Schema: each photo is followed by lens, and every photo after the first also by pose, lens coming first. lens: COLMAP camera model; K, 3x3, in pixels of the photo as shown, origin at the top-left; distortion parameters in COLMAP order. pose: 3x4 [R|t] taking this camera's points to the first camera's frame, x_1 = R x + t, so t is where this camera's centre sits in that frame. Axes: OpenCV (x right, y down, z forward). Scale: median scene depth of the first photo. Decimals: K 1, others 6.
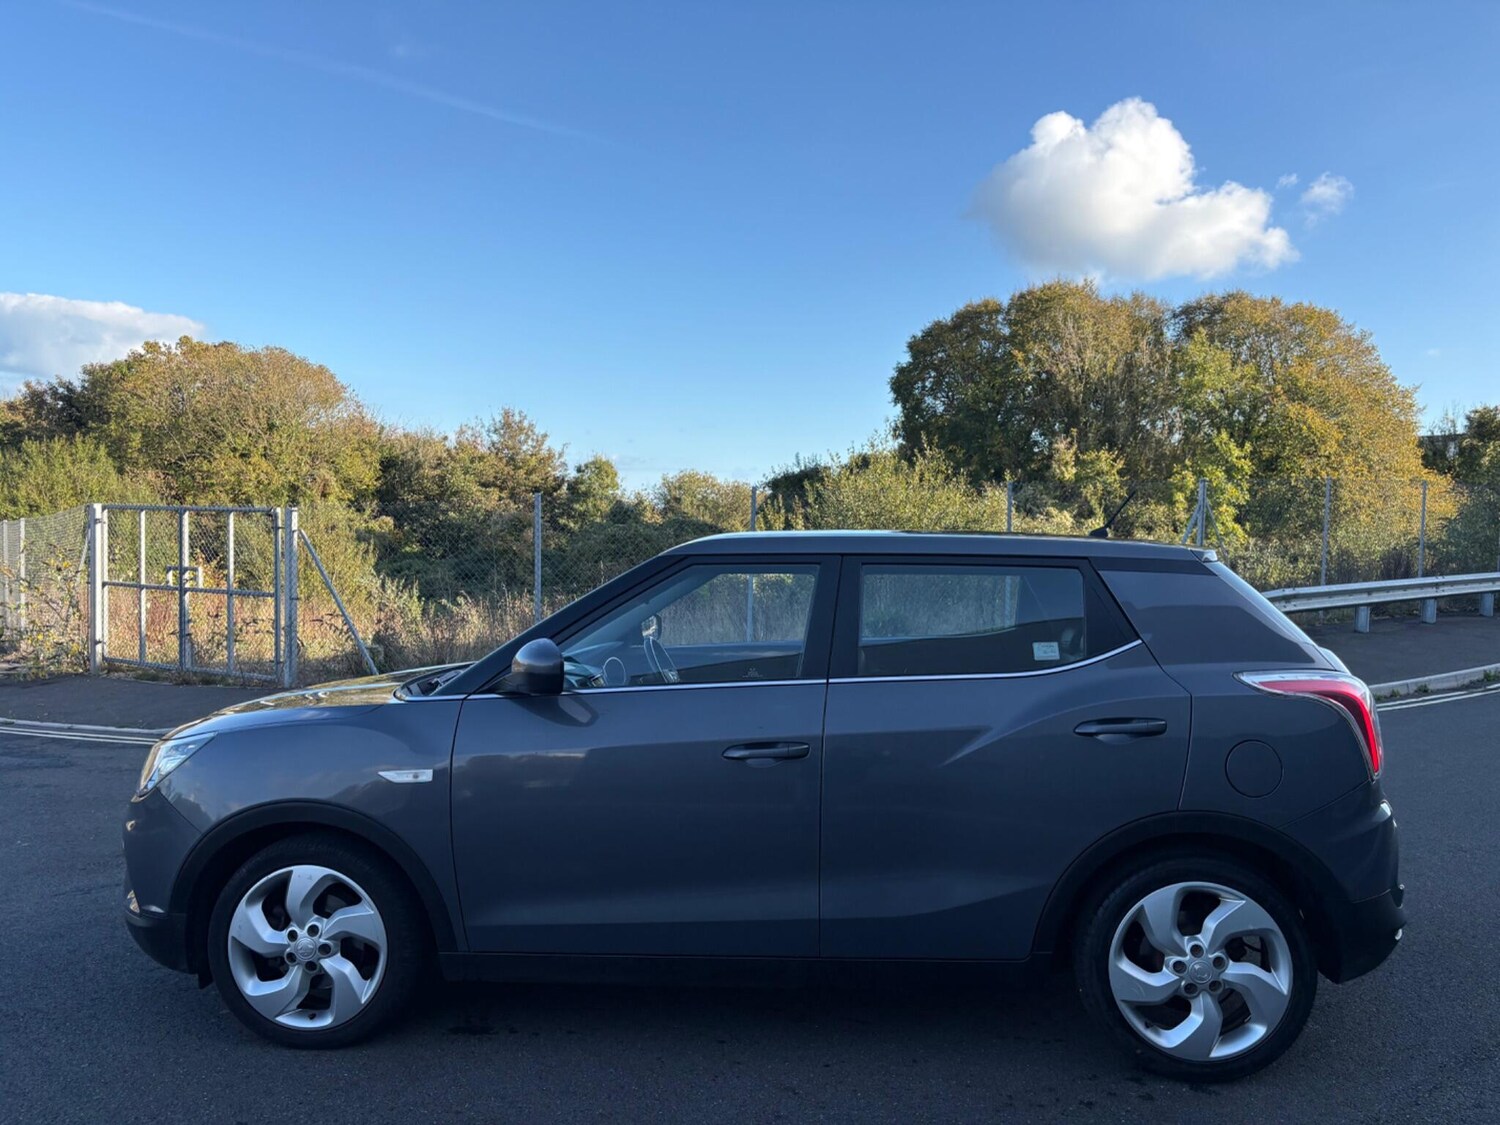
lens RADIAL K [[1138.5, 0, 747.6], [0, 1138.5, 578.2], [0, 0, 1]] dist [0.055770, -0.049327]
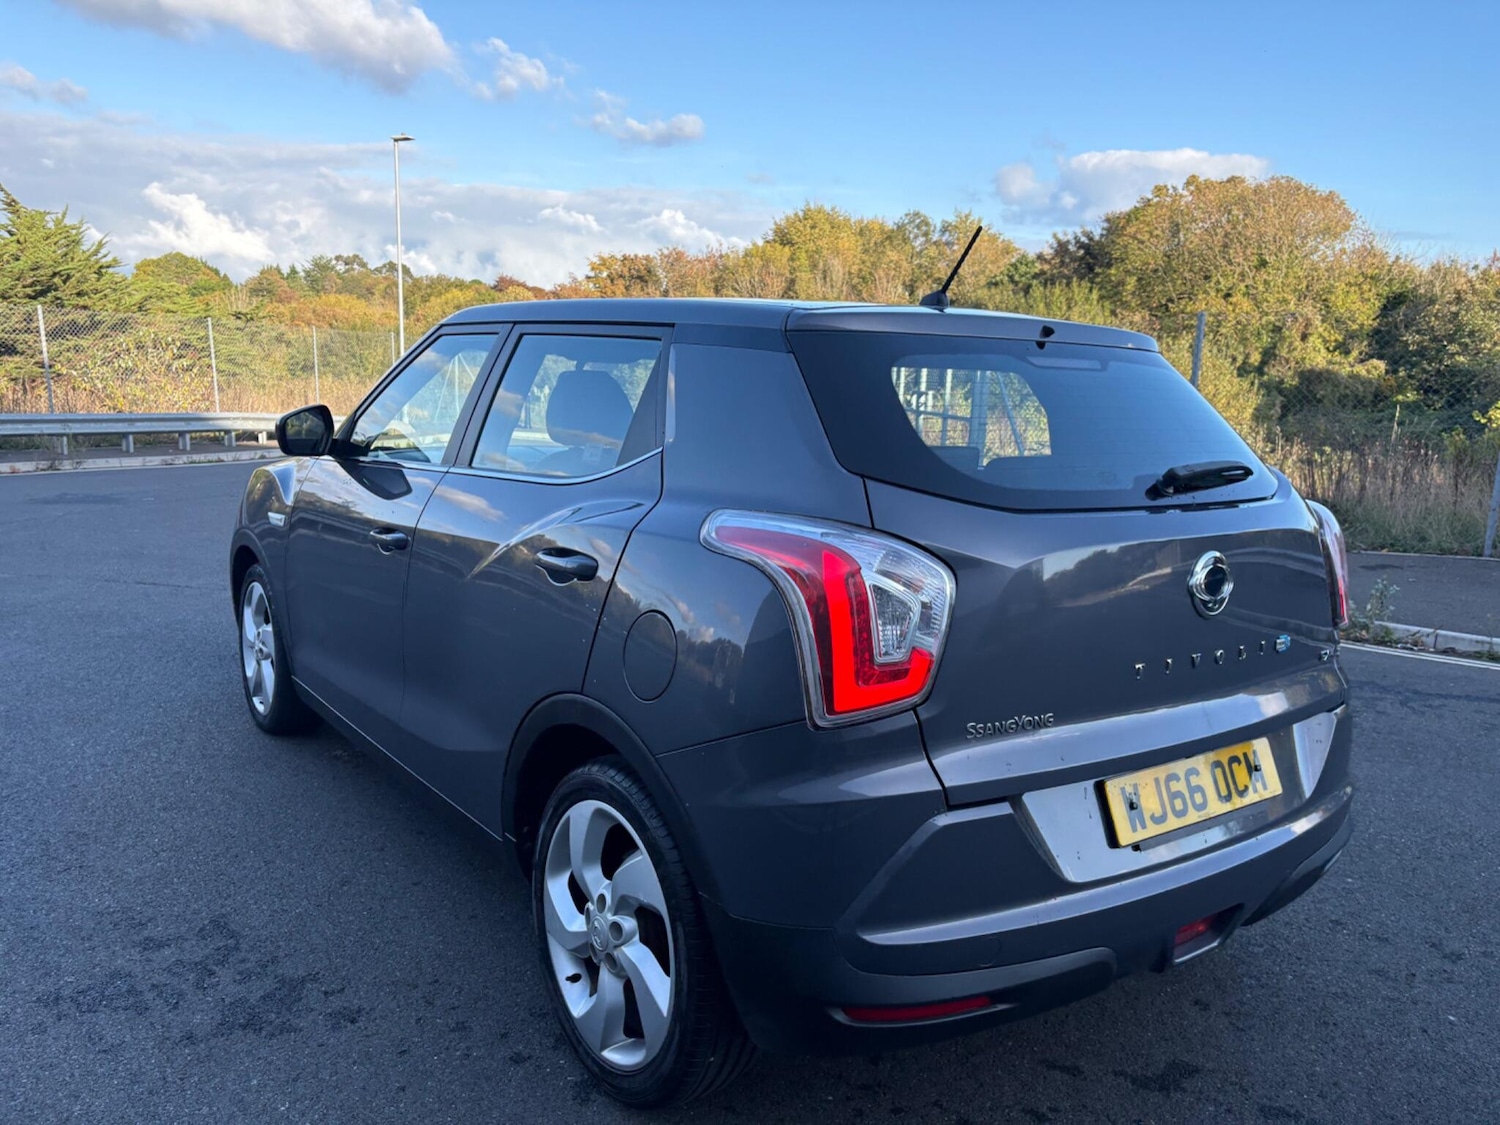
lens RADIAL K [[1138.9, 0, 750.0], [0, 1138.9, 562.5], [0, 0, 1]] dist [0.069088, -0.070523]
pose [[0.662788, 0.147171, -0.734202, 0.064940], [-0.059415, 0.987740, 0.144357, 0.001355], [0.746447, -0.052056, 0.663406, 0.044319]]
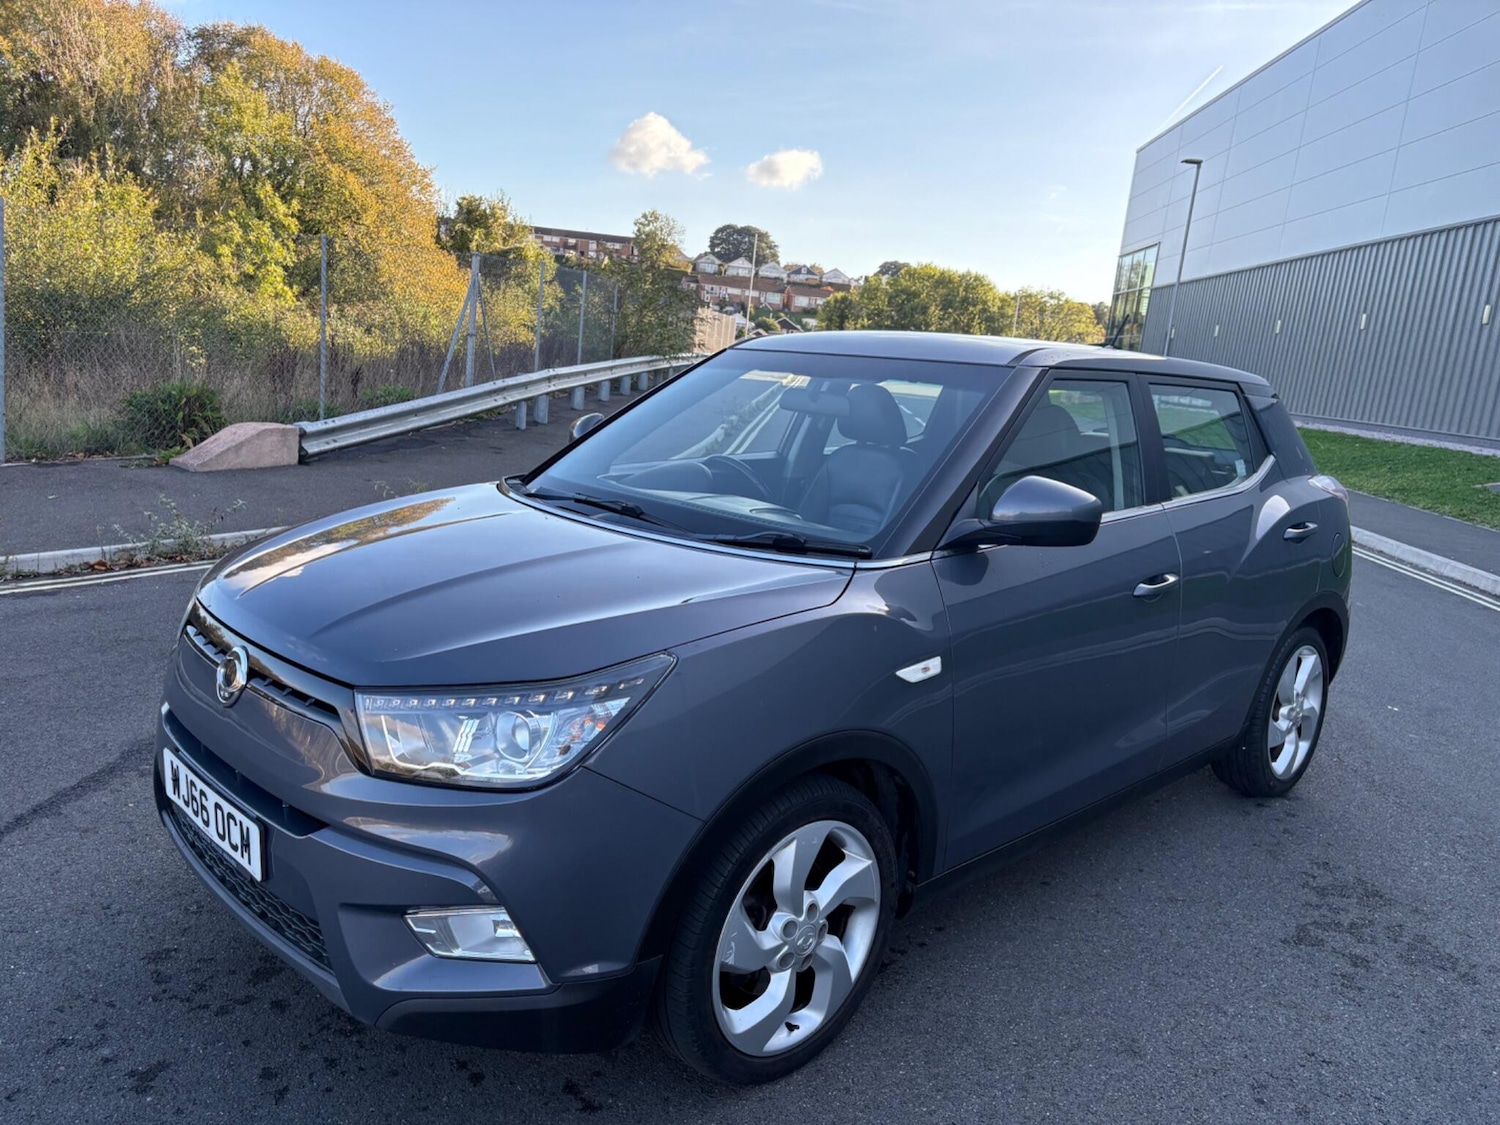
lens RADIAL K [[1140.0, 0, 750.0], [0, 1140.0, 562.5], [0, 0, 1]] dist [0.058799, -0.065250]
pose [[0.650109, -0.098332, 0.753452, -0.067186], [-0.047921, 0.984311, 0.169810, -0.000969], [-0.758329, -0.146501, 0.635197, 0.046795]]
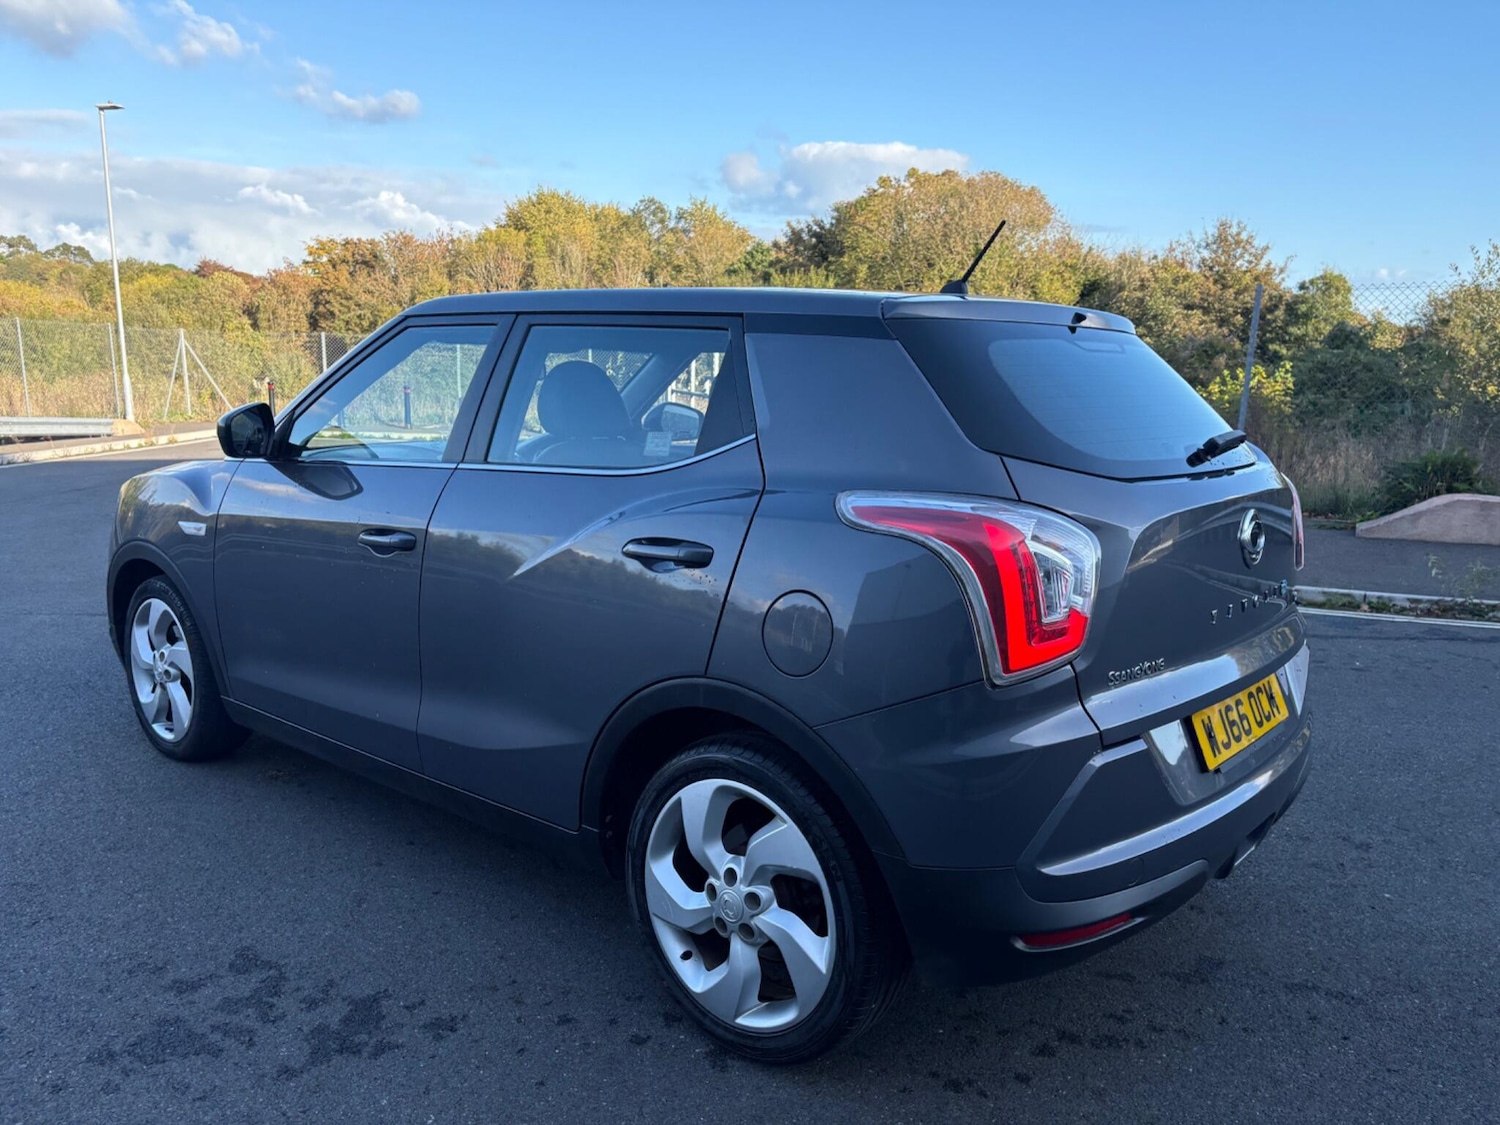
lens RADIAL K [[1143.2, 0, 755.0], [0, 1143.2, 577.2], [0, 0, 1]] dist [0.025242, 0.007829]
pose [[0.816028, 0.119437, -0.565537, 0.054700], [-0.036113, 0.987042, 0.156347, 0.002142], [0.576882, -0.107160, 0.809767, 0.032292]]
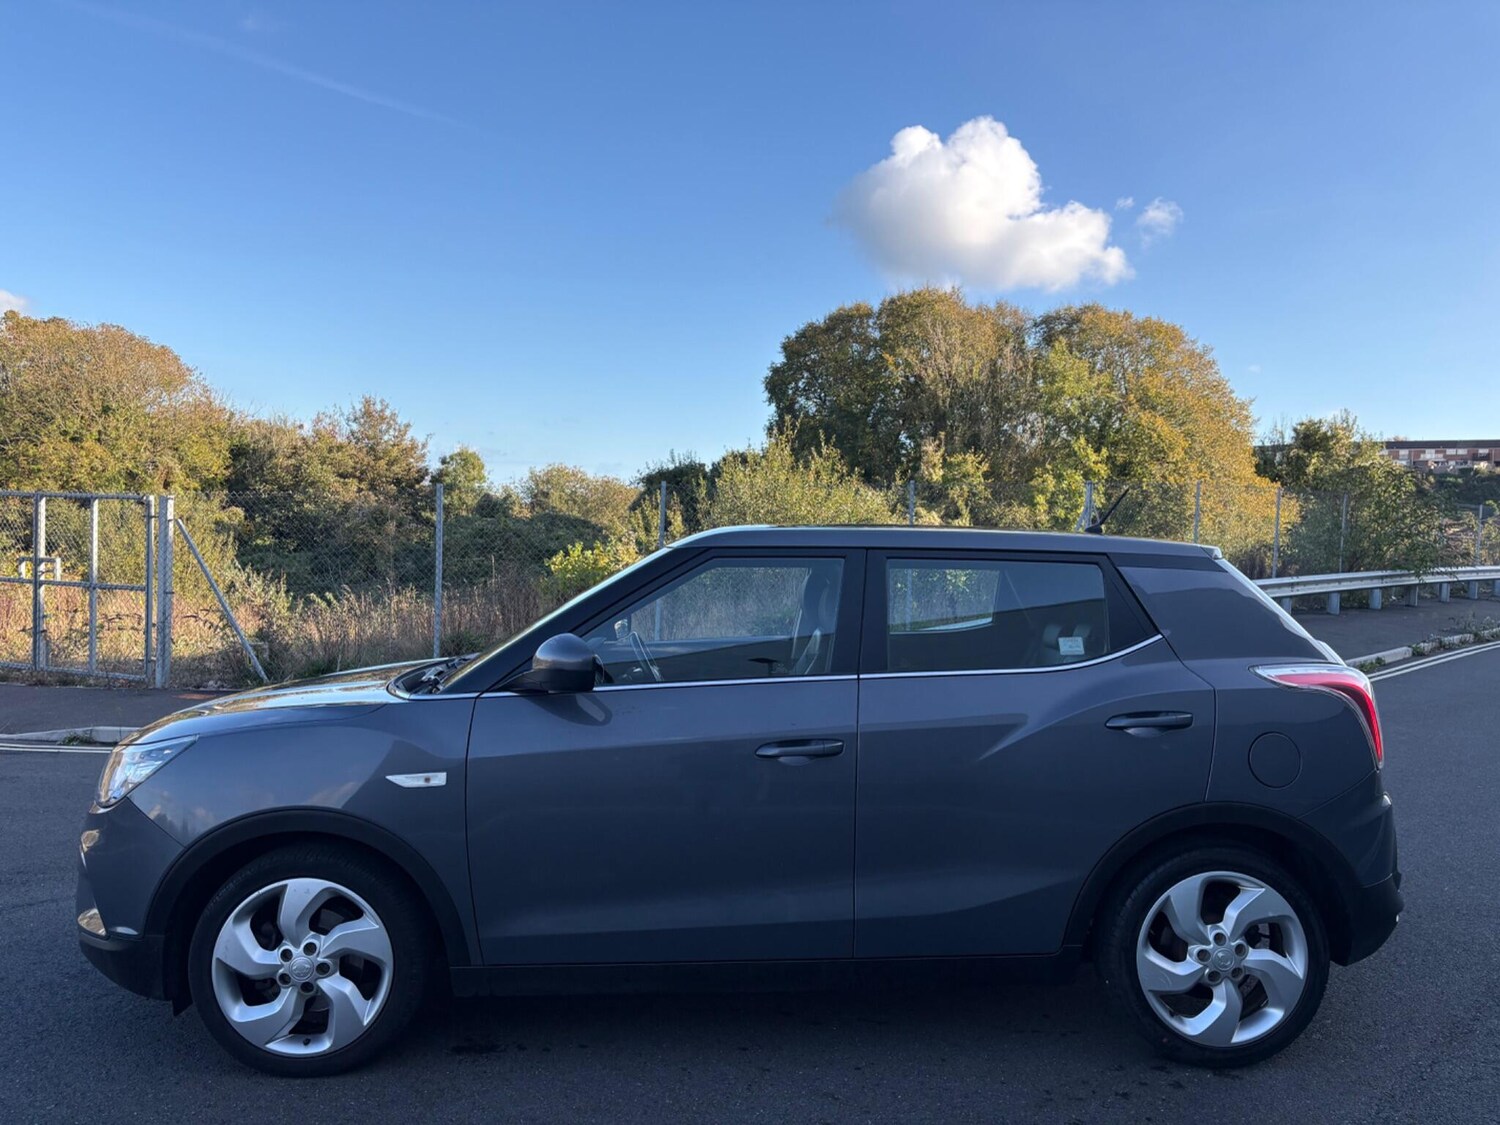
lens RADIAL K [[1136.8, 0, 754.1], [0, 1136.8, 563.4], [0, 0, 1]] dist [0.062658, -0.061593]
pose [[0.992104, 0.007671, 0.125183, -0.010553], [-0.006394, 0.999923, -0.010597, 0.000236], [-0.125255, 0.009713, 0.992077, 0.002363]]
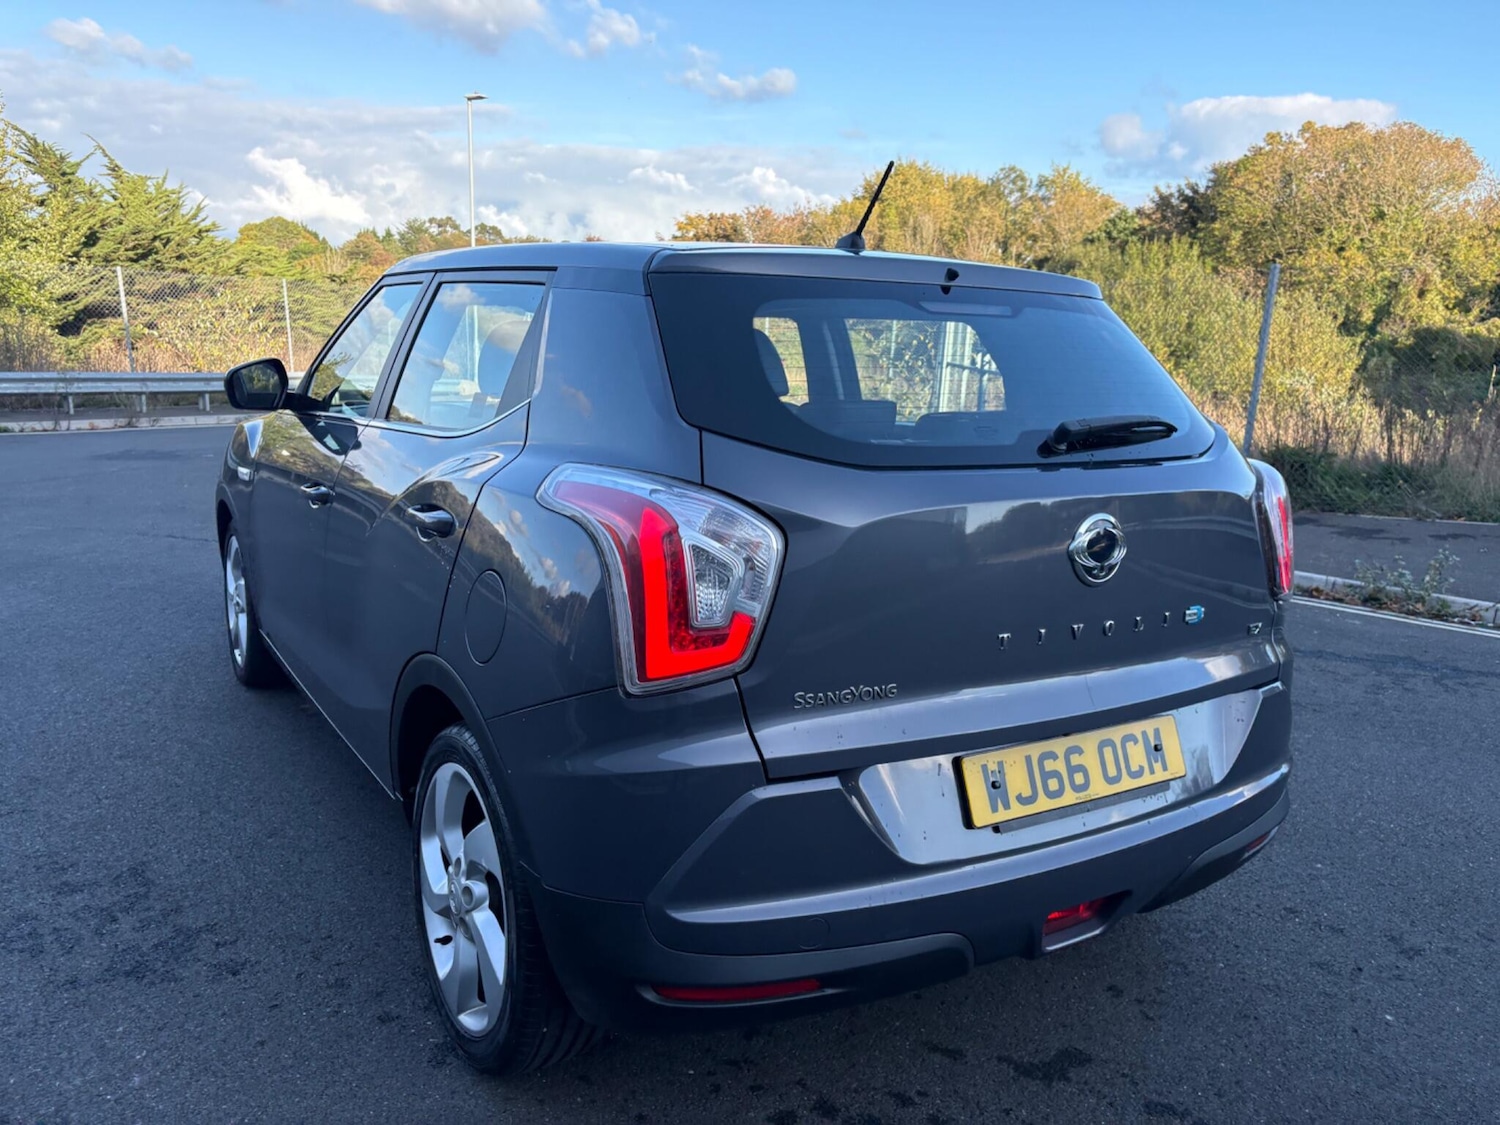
lens RADIAL K [[1138.5, 0, 747.6], [0, 1138.5, 578.2], [0, 0, 1]] dist [0.055770, -0.049327]
pose [[0.600808, 0.190347, -0.776400, 0.069084], [-0.059316, 0.979175, 0.194159, 0.001367], [0.797190, -0.070600, 0.599587, 0.053217]]
